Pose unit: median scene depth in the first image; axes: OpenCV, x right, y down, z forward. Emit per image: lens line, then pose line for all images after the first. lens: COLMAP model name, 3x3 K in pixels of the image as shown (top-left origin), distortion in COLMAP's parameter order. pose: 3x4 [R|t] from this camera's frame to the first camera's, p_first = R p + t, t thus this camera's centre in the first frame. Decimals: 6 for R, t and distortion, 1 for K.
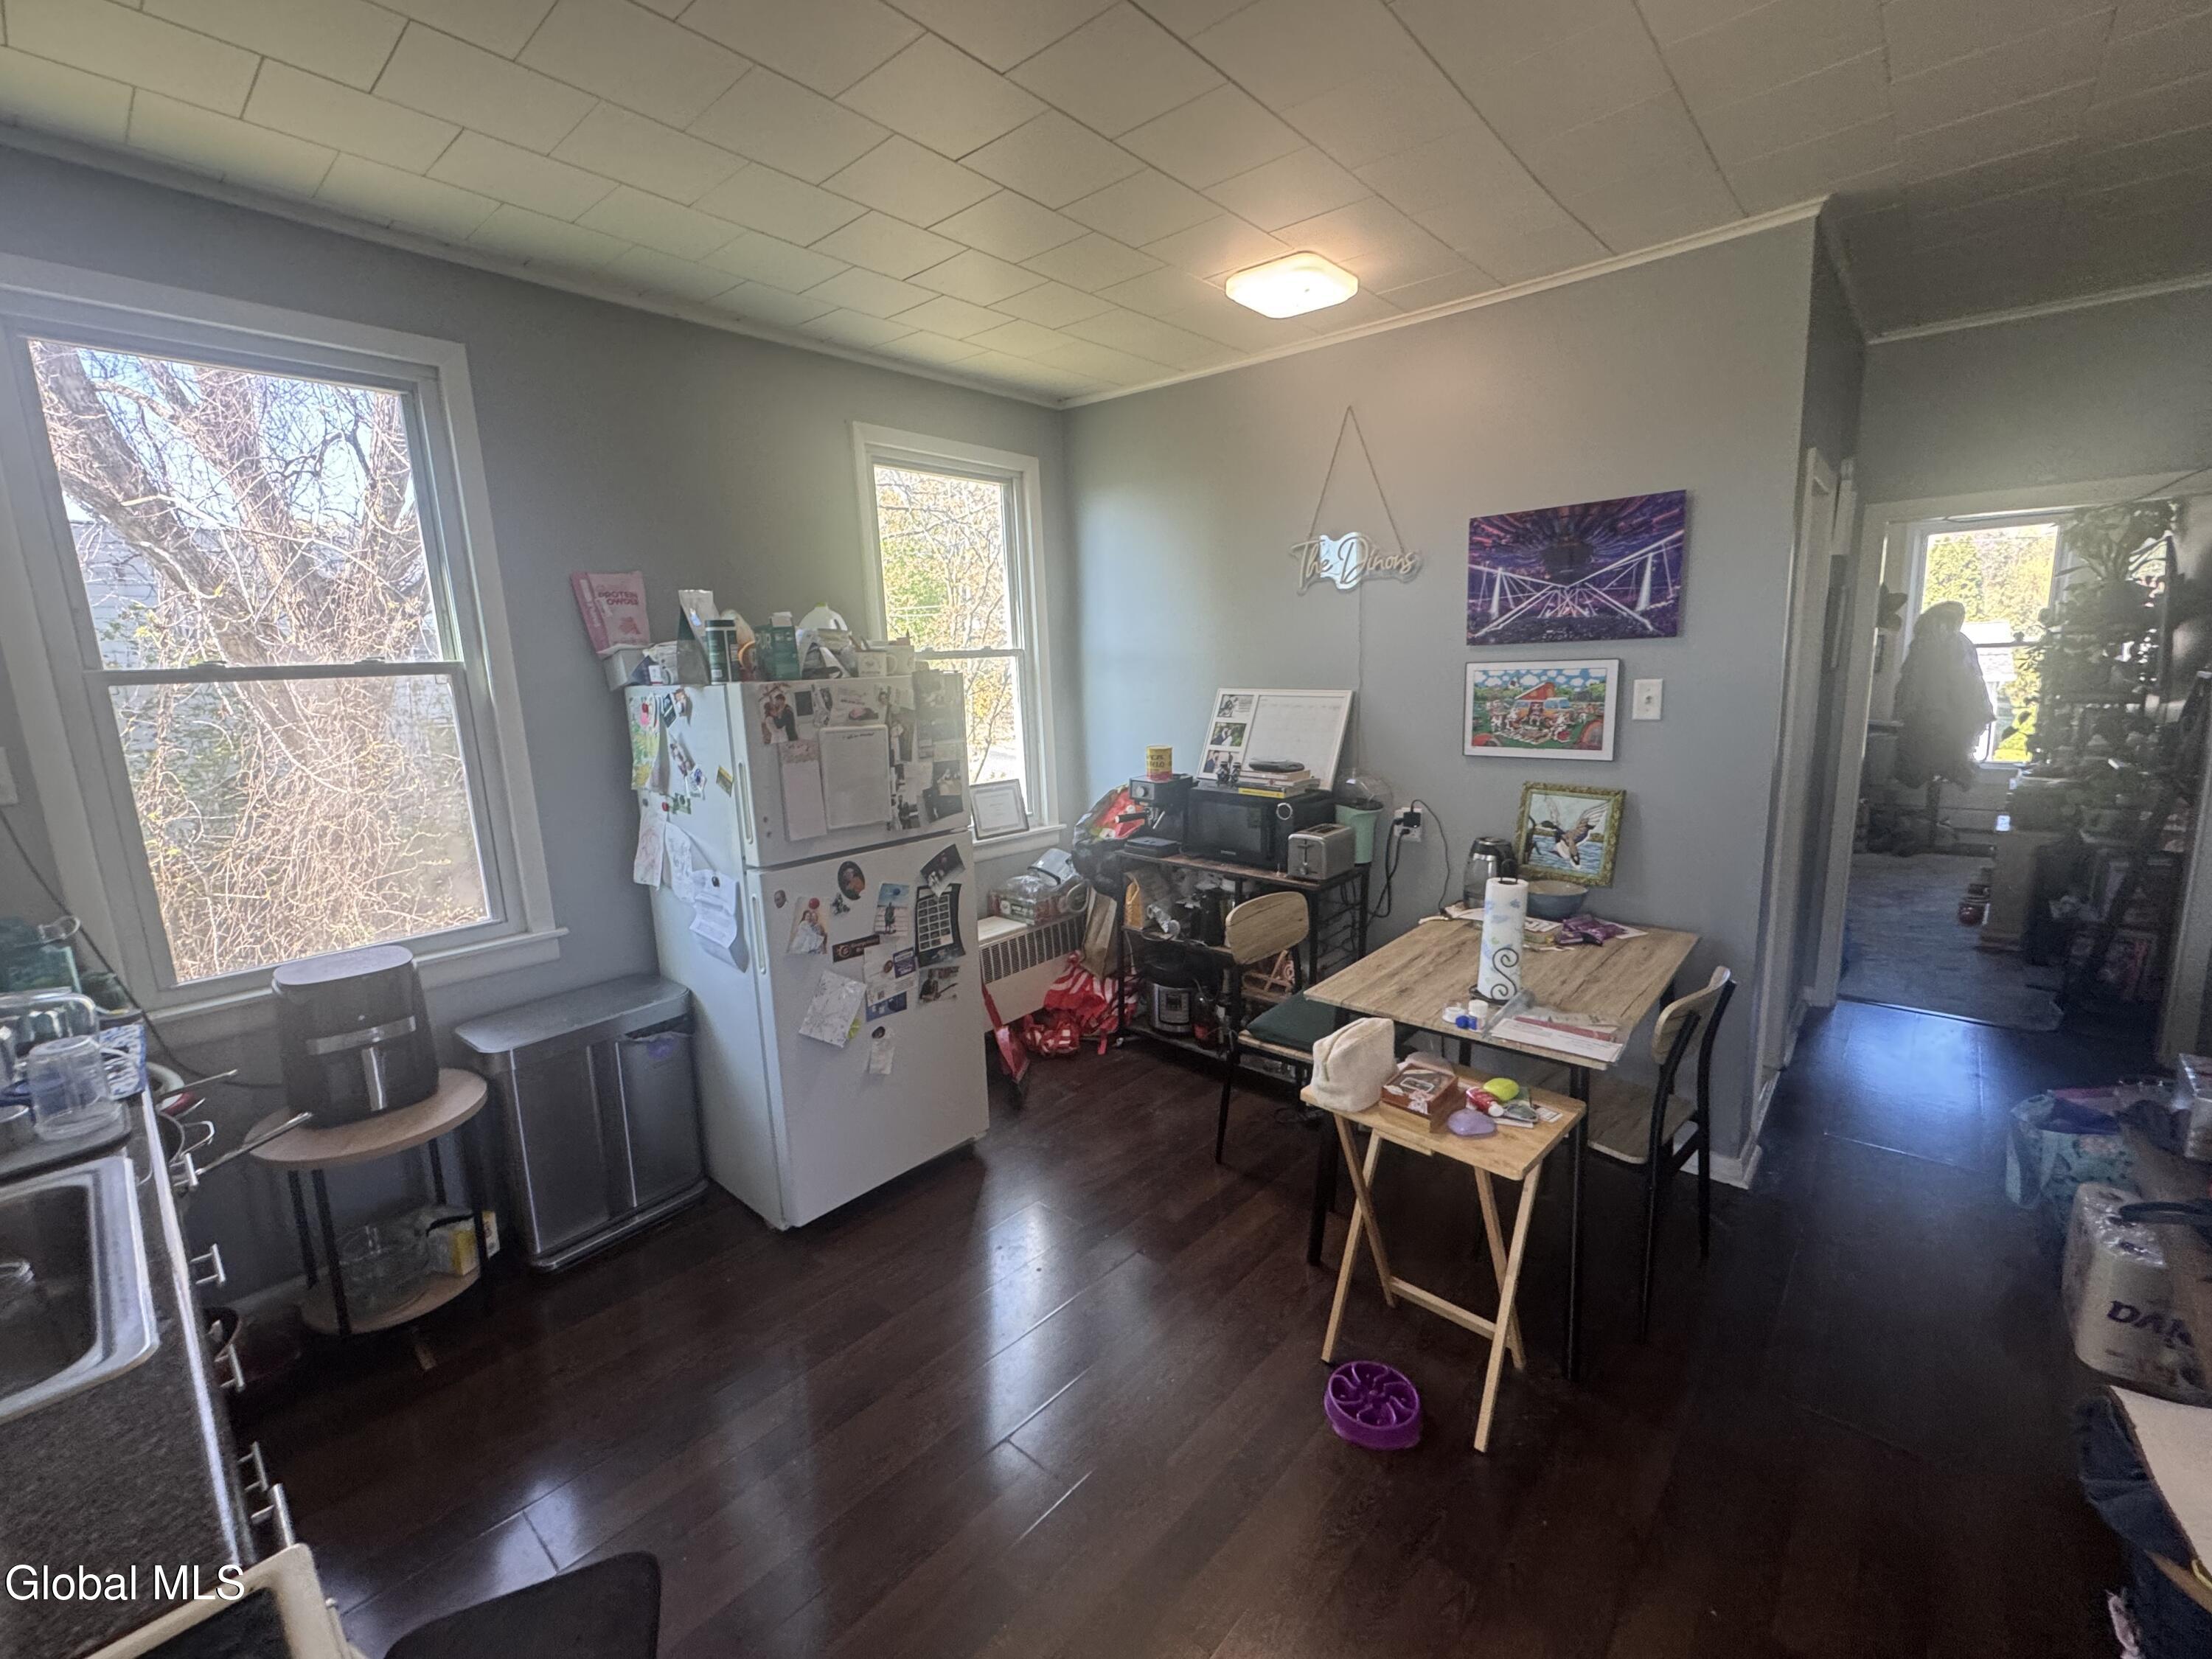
lens RADIAL K [[908.8, 0, 1094.8], [0, 908.8, 823.4], [0, 0, 1]] dist [-0.004789, -0.000227]
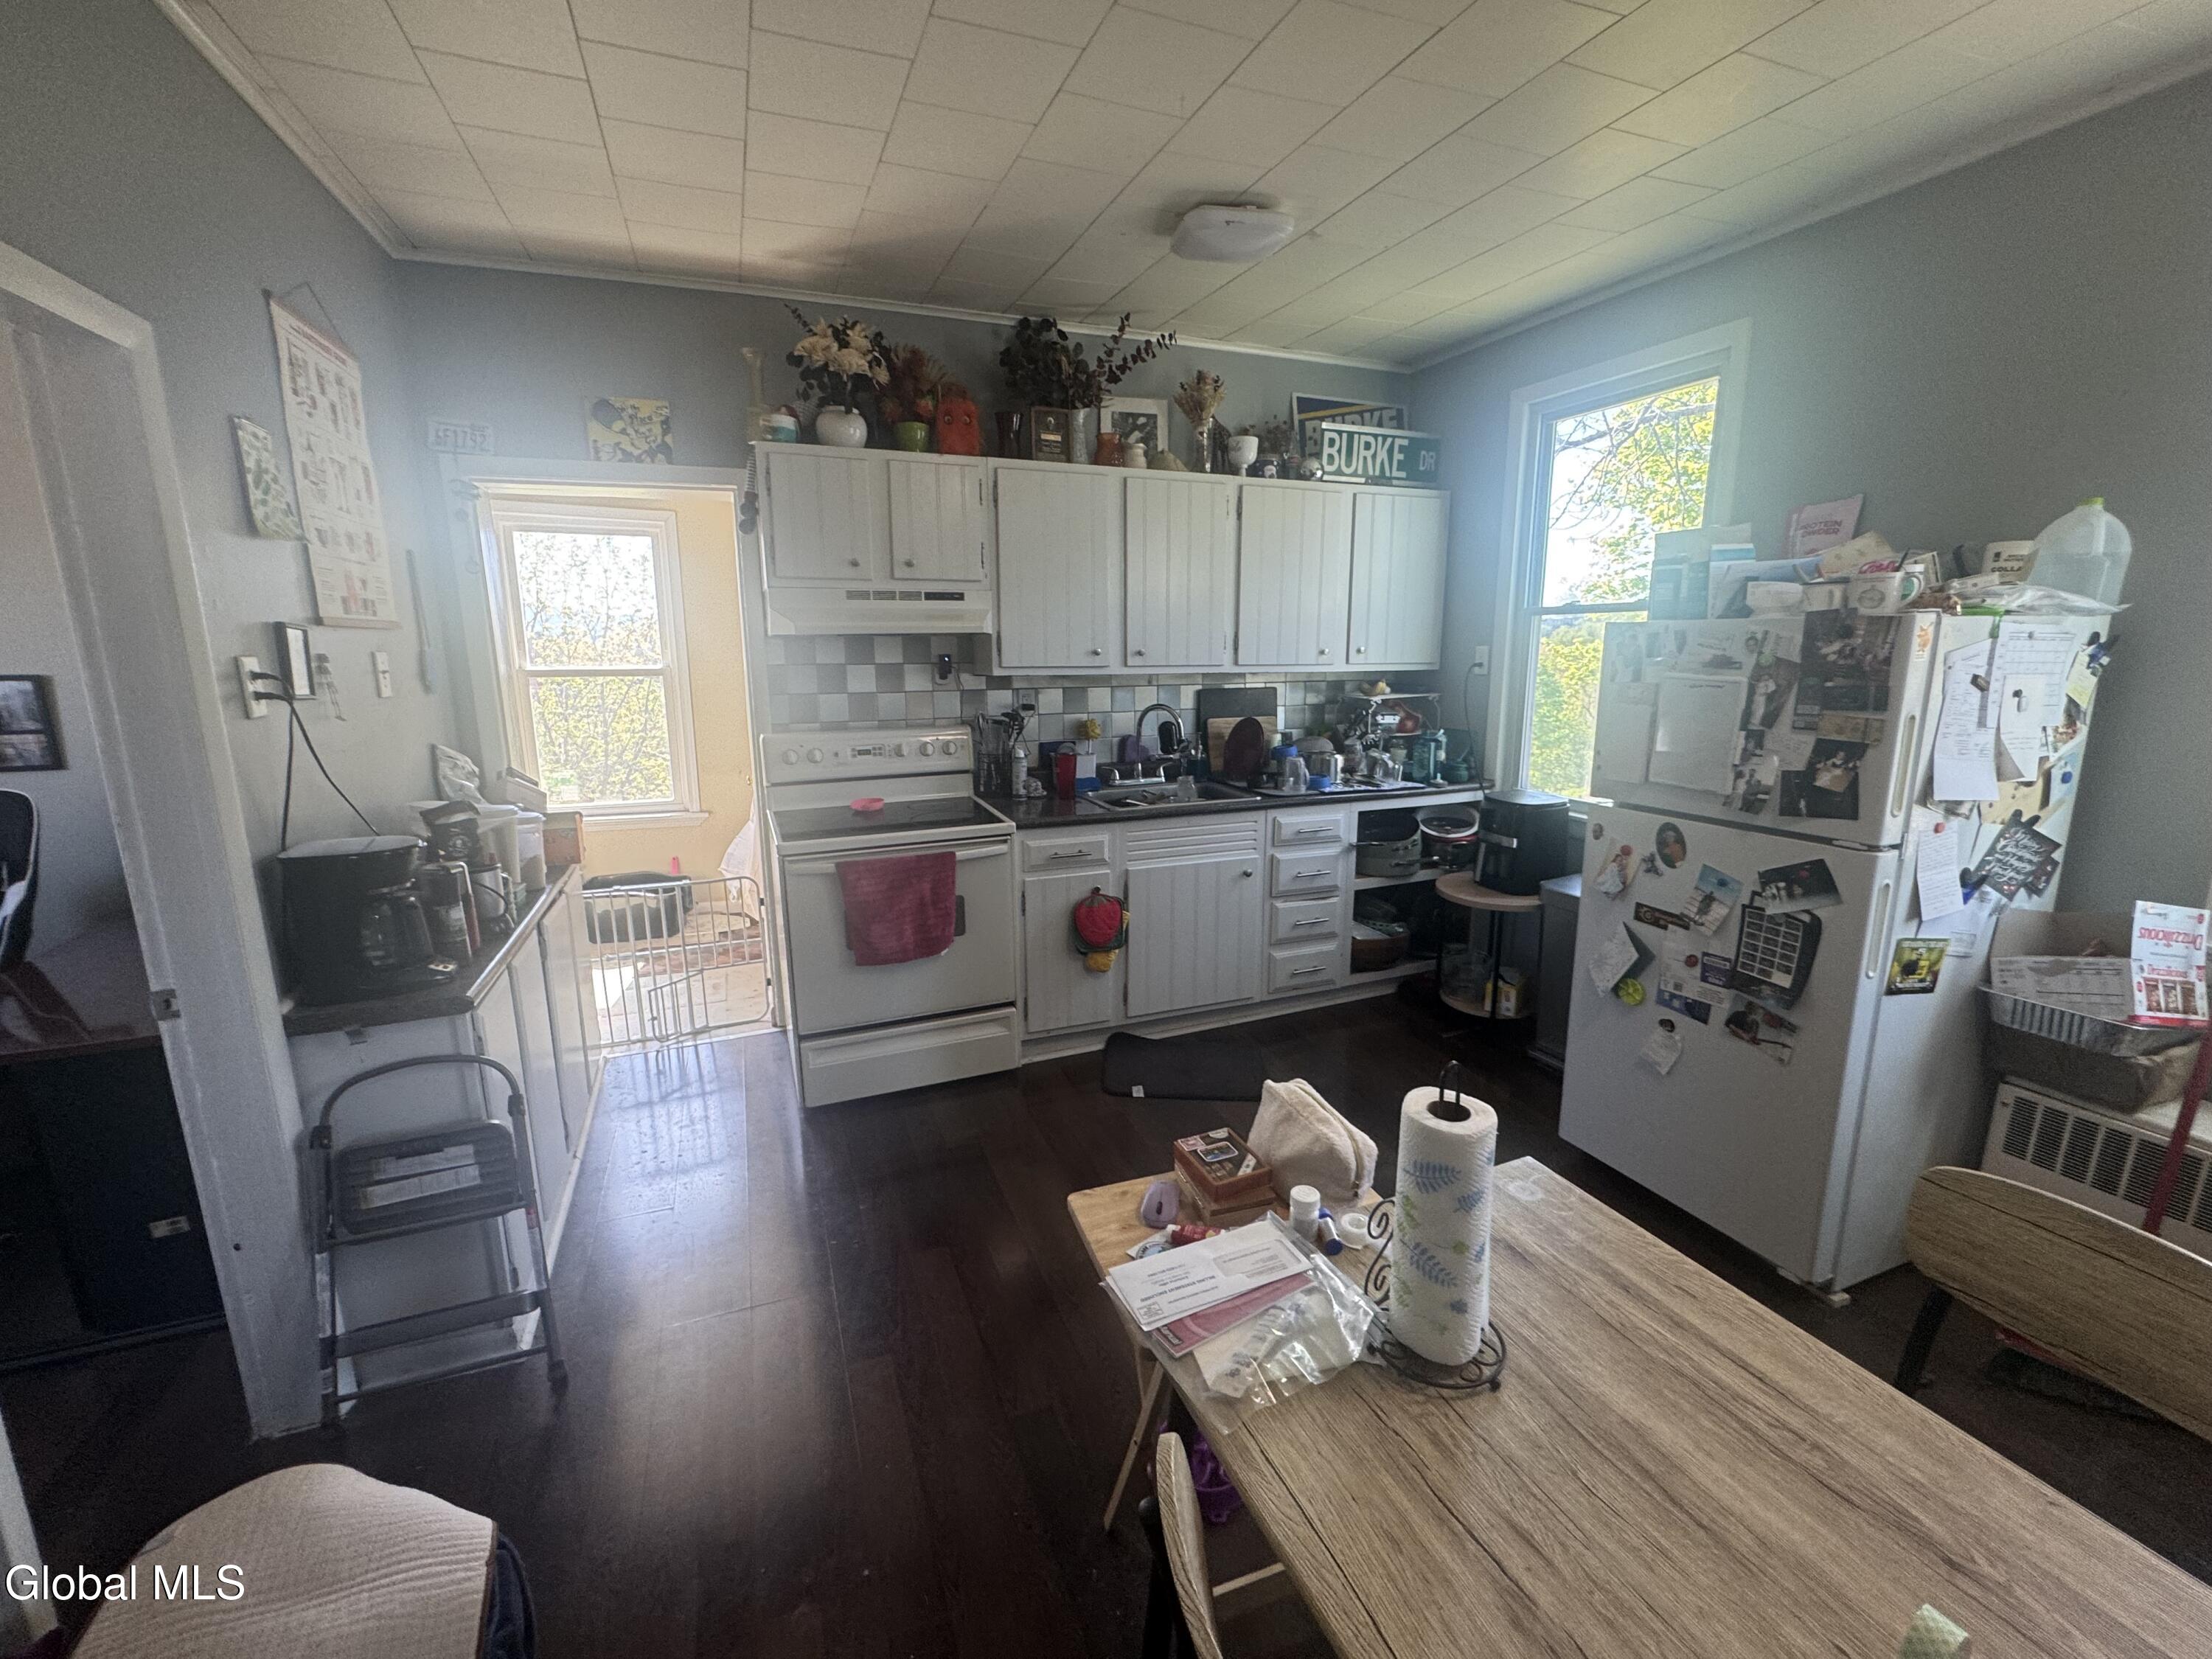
lens RADIAL K [[908.8, 0, 1095.8], [0, 908.8, 824.1], [0, 0, 1]] dist [-0.004789, -0.000227]
pose [[-0.449444, 0.217060, -0.866536, 0.745065], [-0.125036, 0.945195, 0.301615, -0.153224], [0.884514, 0.243907, -0.397672, 0.820692]]
